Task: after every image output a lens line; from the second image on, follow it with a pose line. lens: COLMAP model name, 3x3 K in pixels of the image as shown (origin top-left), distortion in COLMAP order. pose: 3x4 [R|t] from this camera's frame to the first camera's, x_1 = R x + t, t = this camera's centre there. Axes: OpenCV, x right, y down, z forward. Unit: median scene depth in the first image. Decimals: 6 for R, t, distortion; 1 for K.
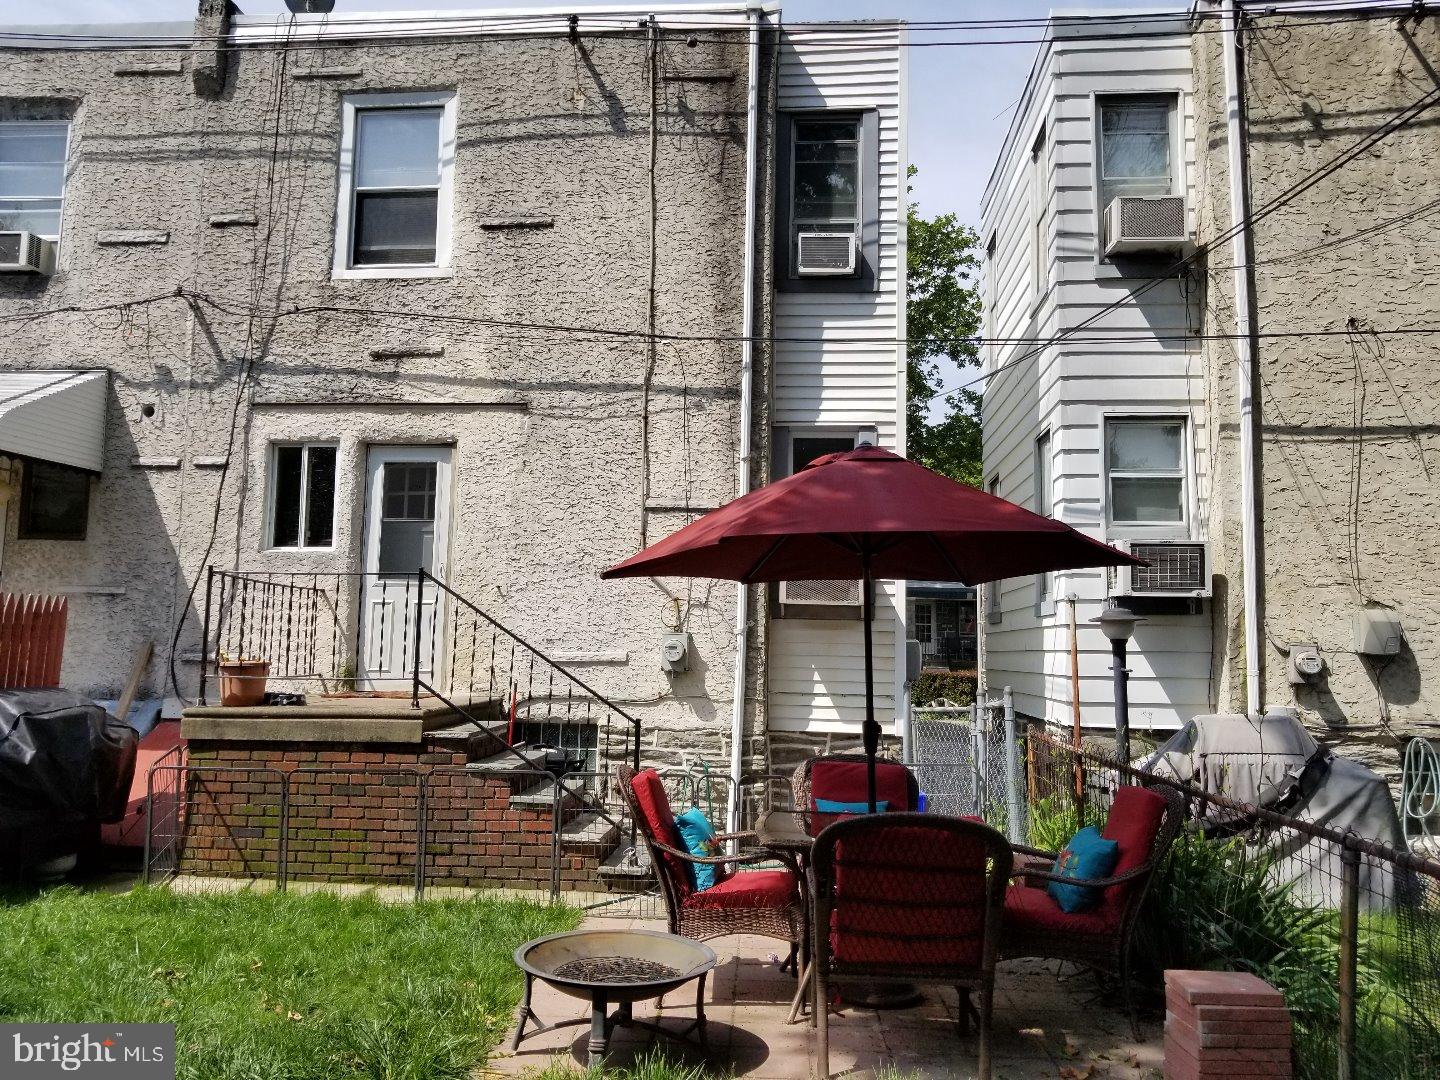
lens RADIAL K [[1120.5, 0, 723.3], [0, 1120.5, 543.3], [0, 0, 1]] dist [0.066901, -0.086141]
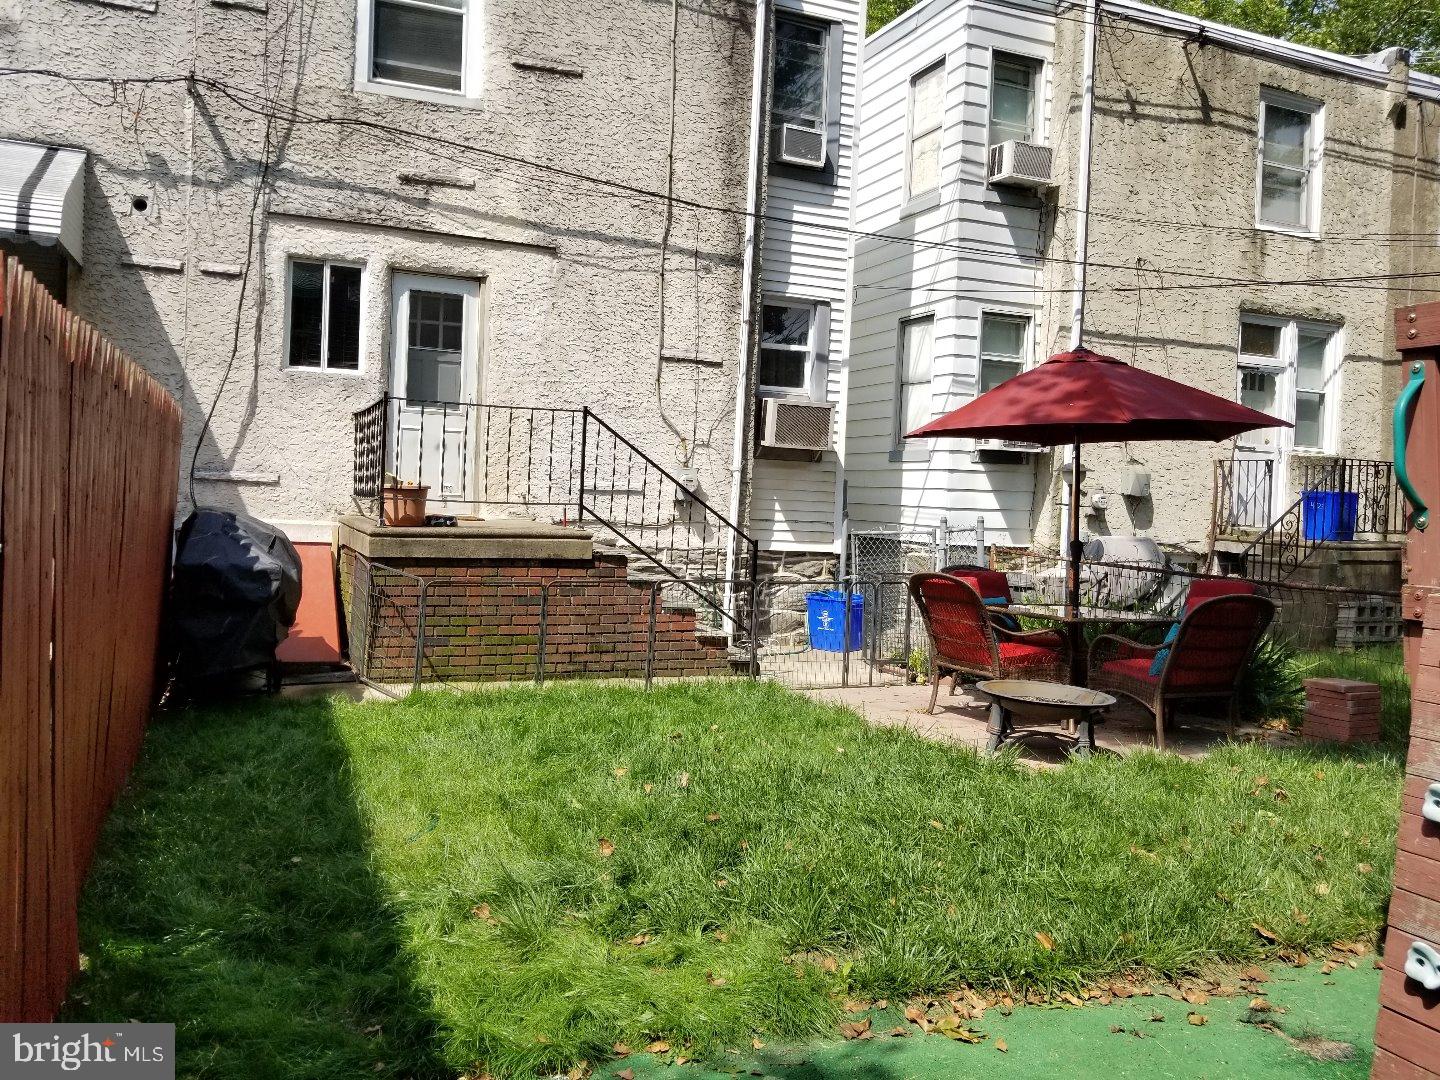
lens RADIAL K [[1120.5, 0, 716.4], [0, 1120.5, 535.6], [0, 0, 1]] dist [0.066901, -0.086141]
pose [[0.890770, 0.001972, 0.454450, -0.524593], [-0.068865, 0.989028, 0.130692, -0.004590], [-0.449207, -0.147712, 0.881133, -0.050398]]
